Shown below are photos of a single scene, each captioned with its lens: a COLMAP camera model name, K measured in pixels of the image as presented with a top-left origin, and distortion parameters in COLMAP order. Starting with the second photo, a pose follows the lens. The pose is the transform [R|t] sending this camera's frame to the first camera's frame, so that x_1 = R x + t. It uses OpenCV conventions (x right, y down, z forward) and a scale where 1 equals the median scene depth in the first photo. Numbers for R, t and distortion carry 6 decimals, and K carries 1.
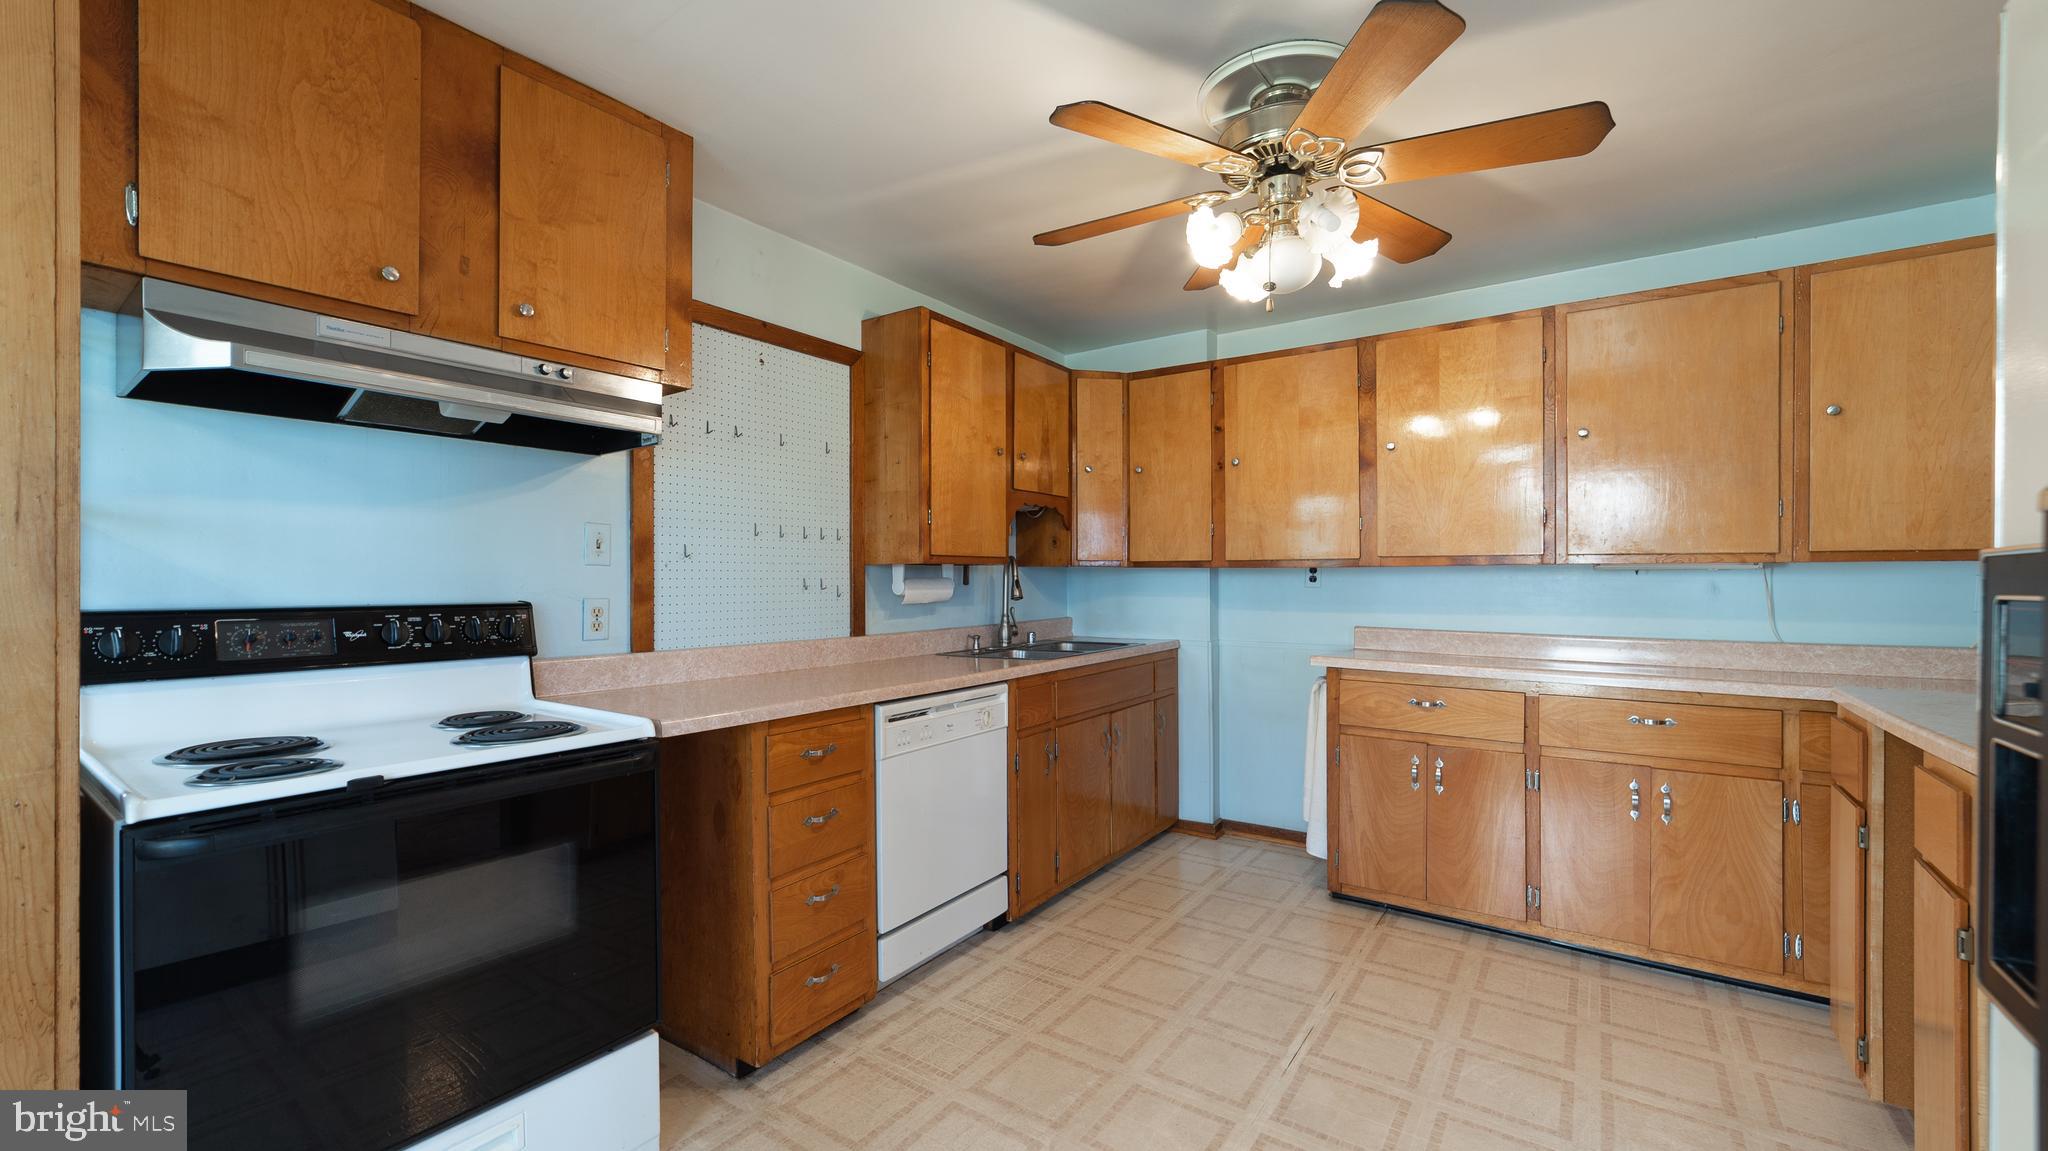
lens RADIAL K [[814.4, 0, 1010.2], [0, 814.4, 574.8], [0, 0, 1]] dist [-0.017077, 0.006626]
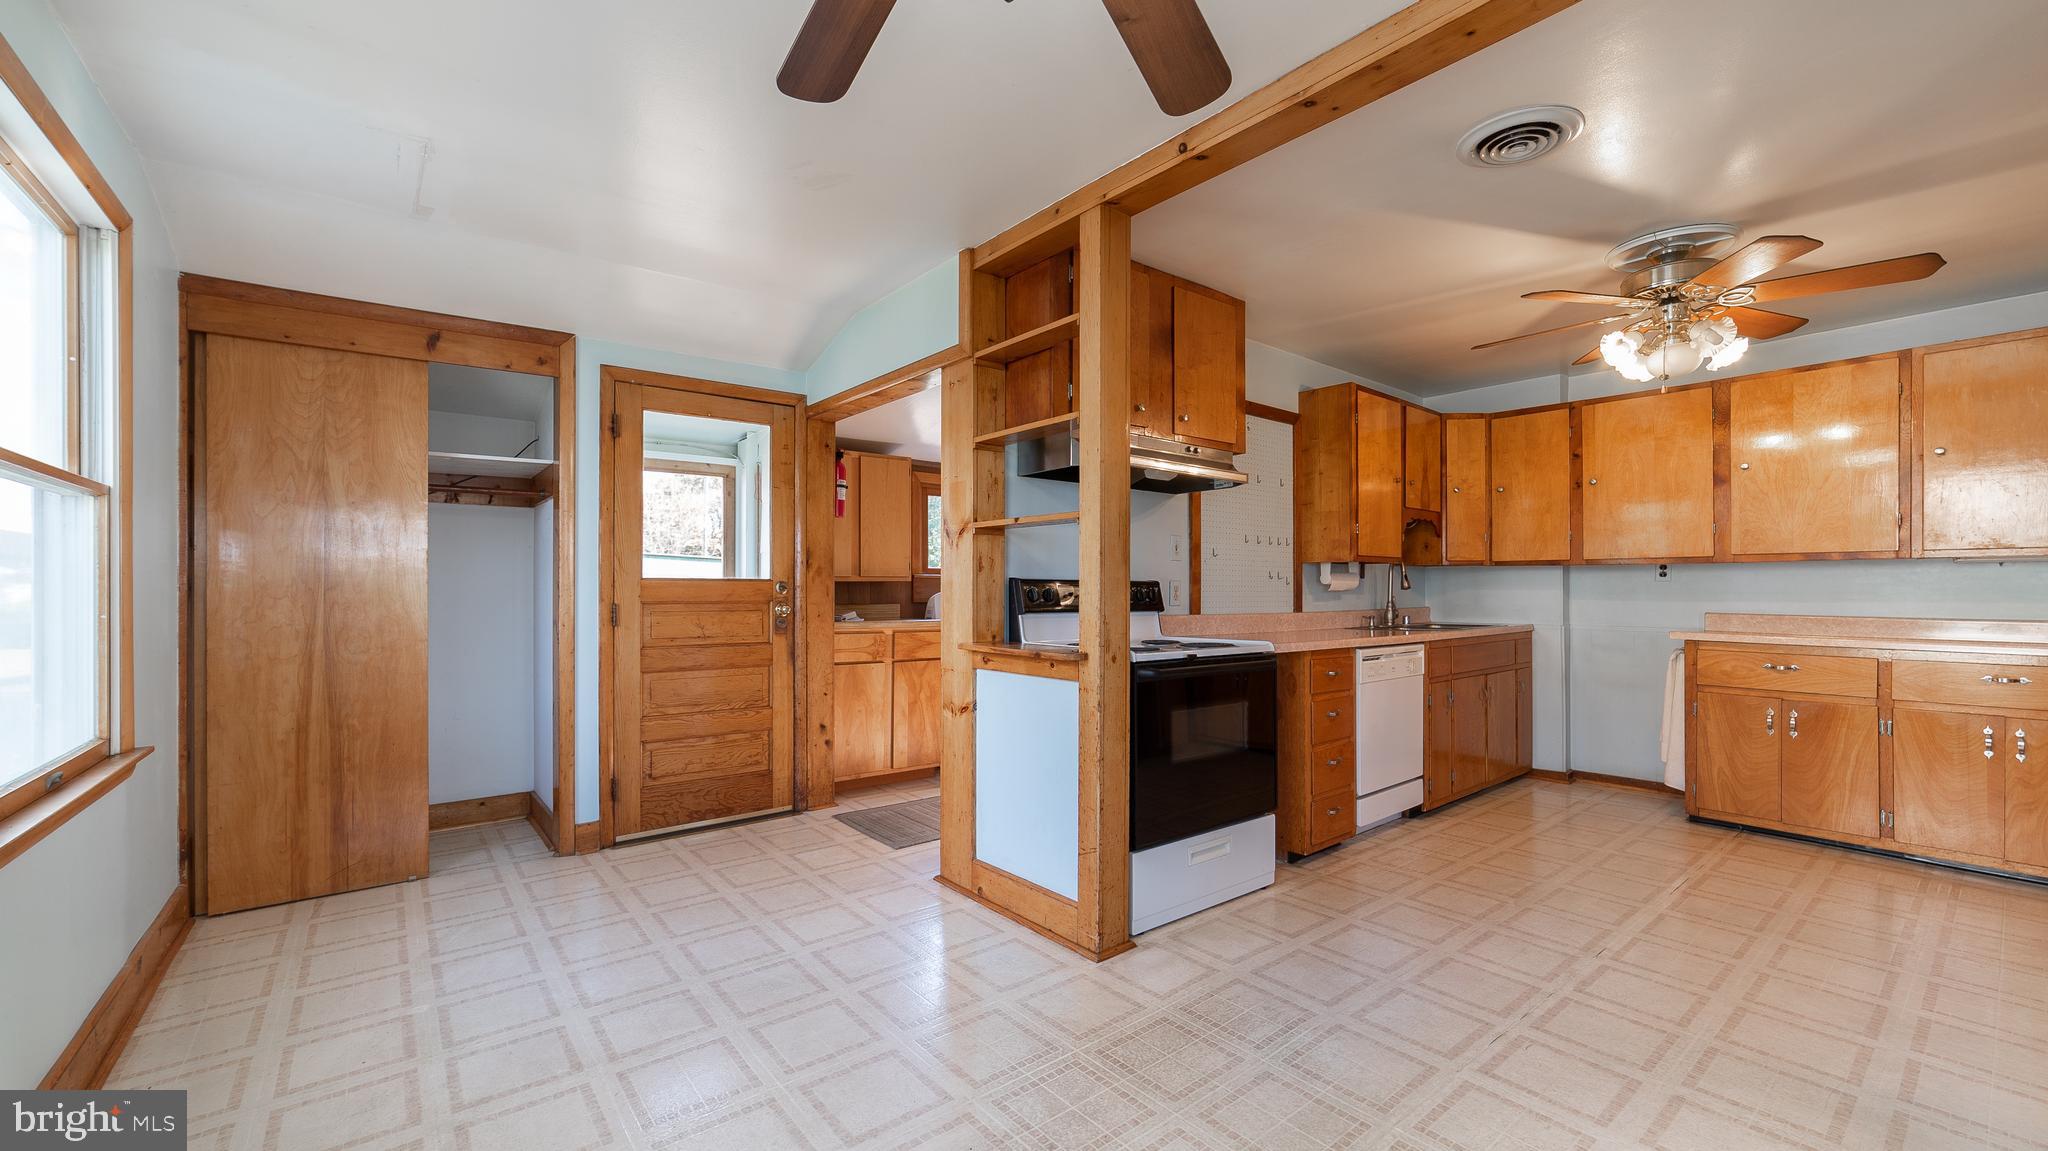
lens RADIAL K [[814.4, 0, 991.4], [0, 814.4, 587.1], [0, 0, 1]] dist [-0.017077, 0.006626]
pose [[0.960289, 0.002437, -0.278997, -0.332630], [-0.002960, 0.999995, -0.001451, 0.037526], [0.278992, 0.002219, 0.960291, -0.575818]]
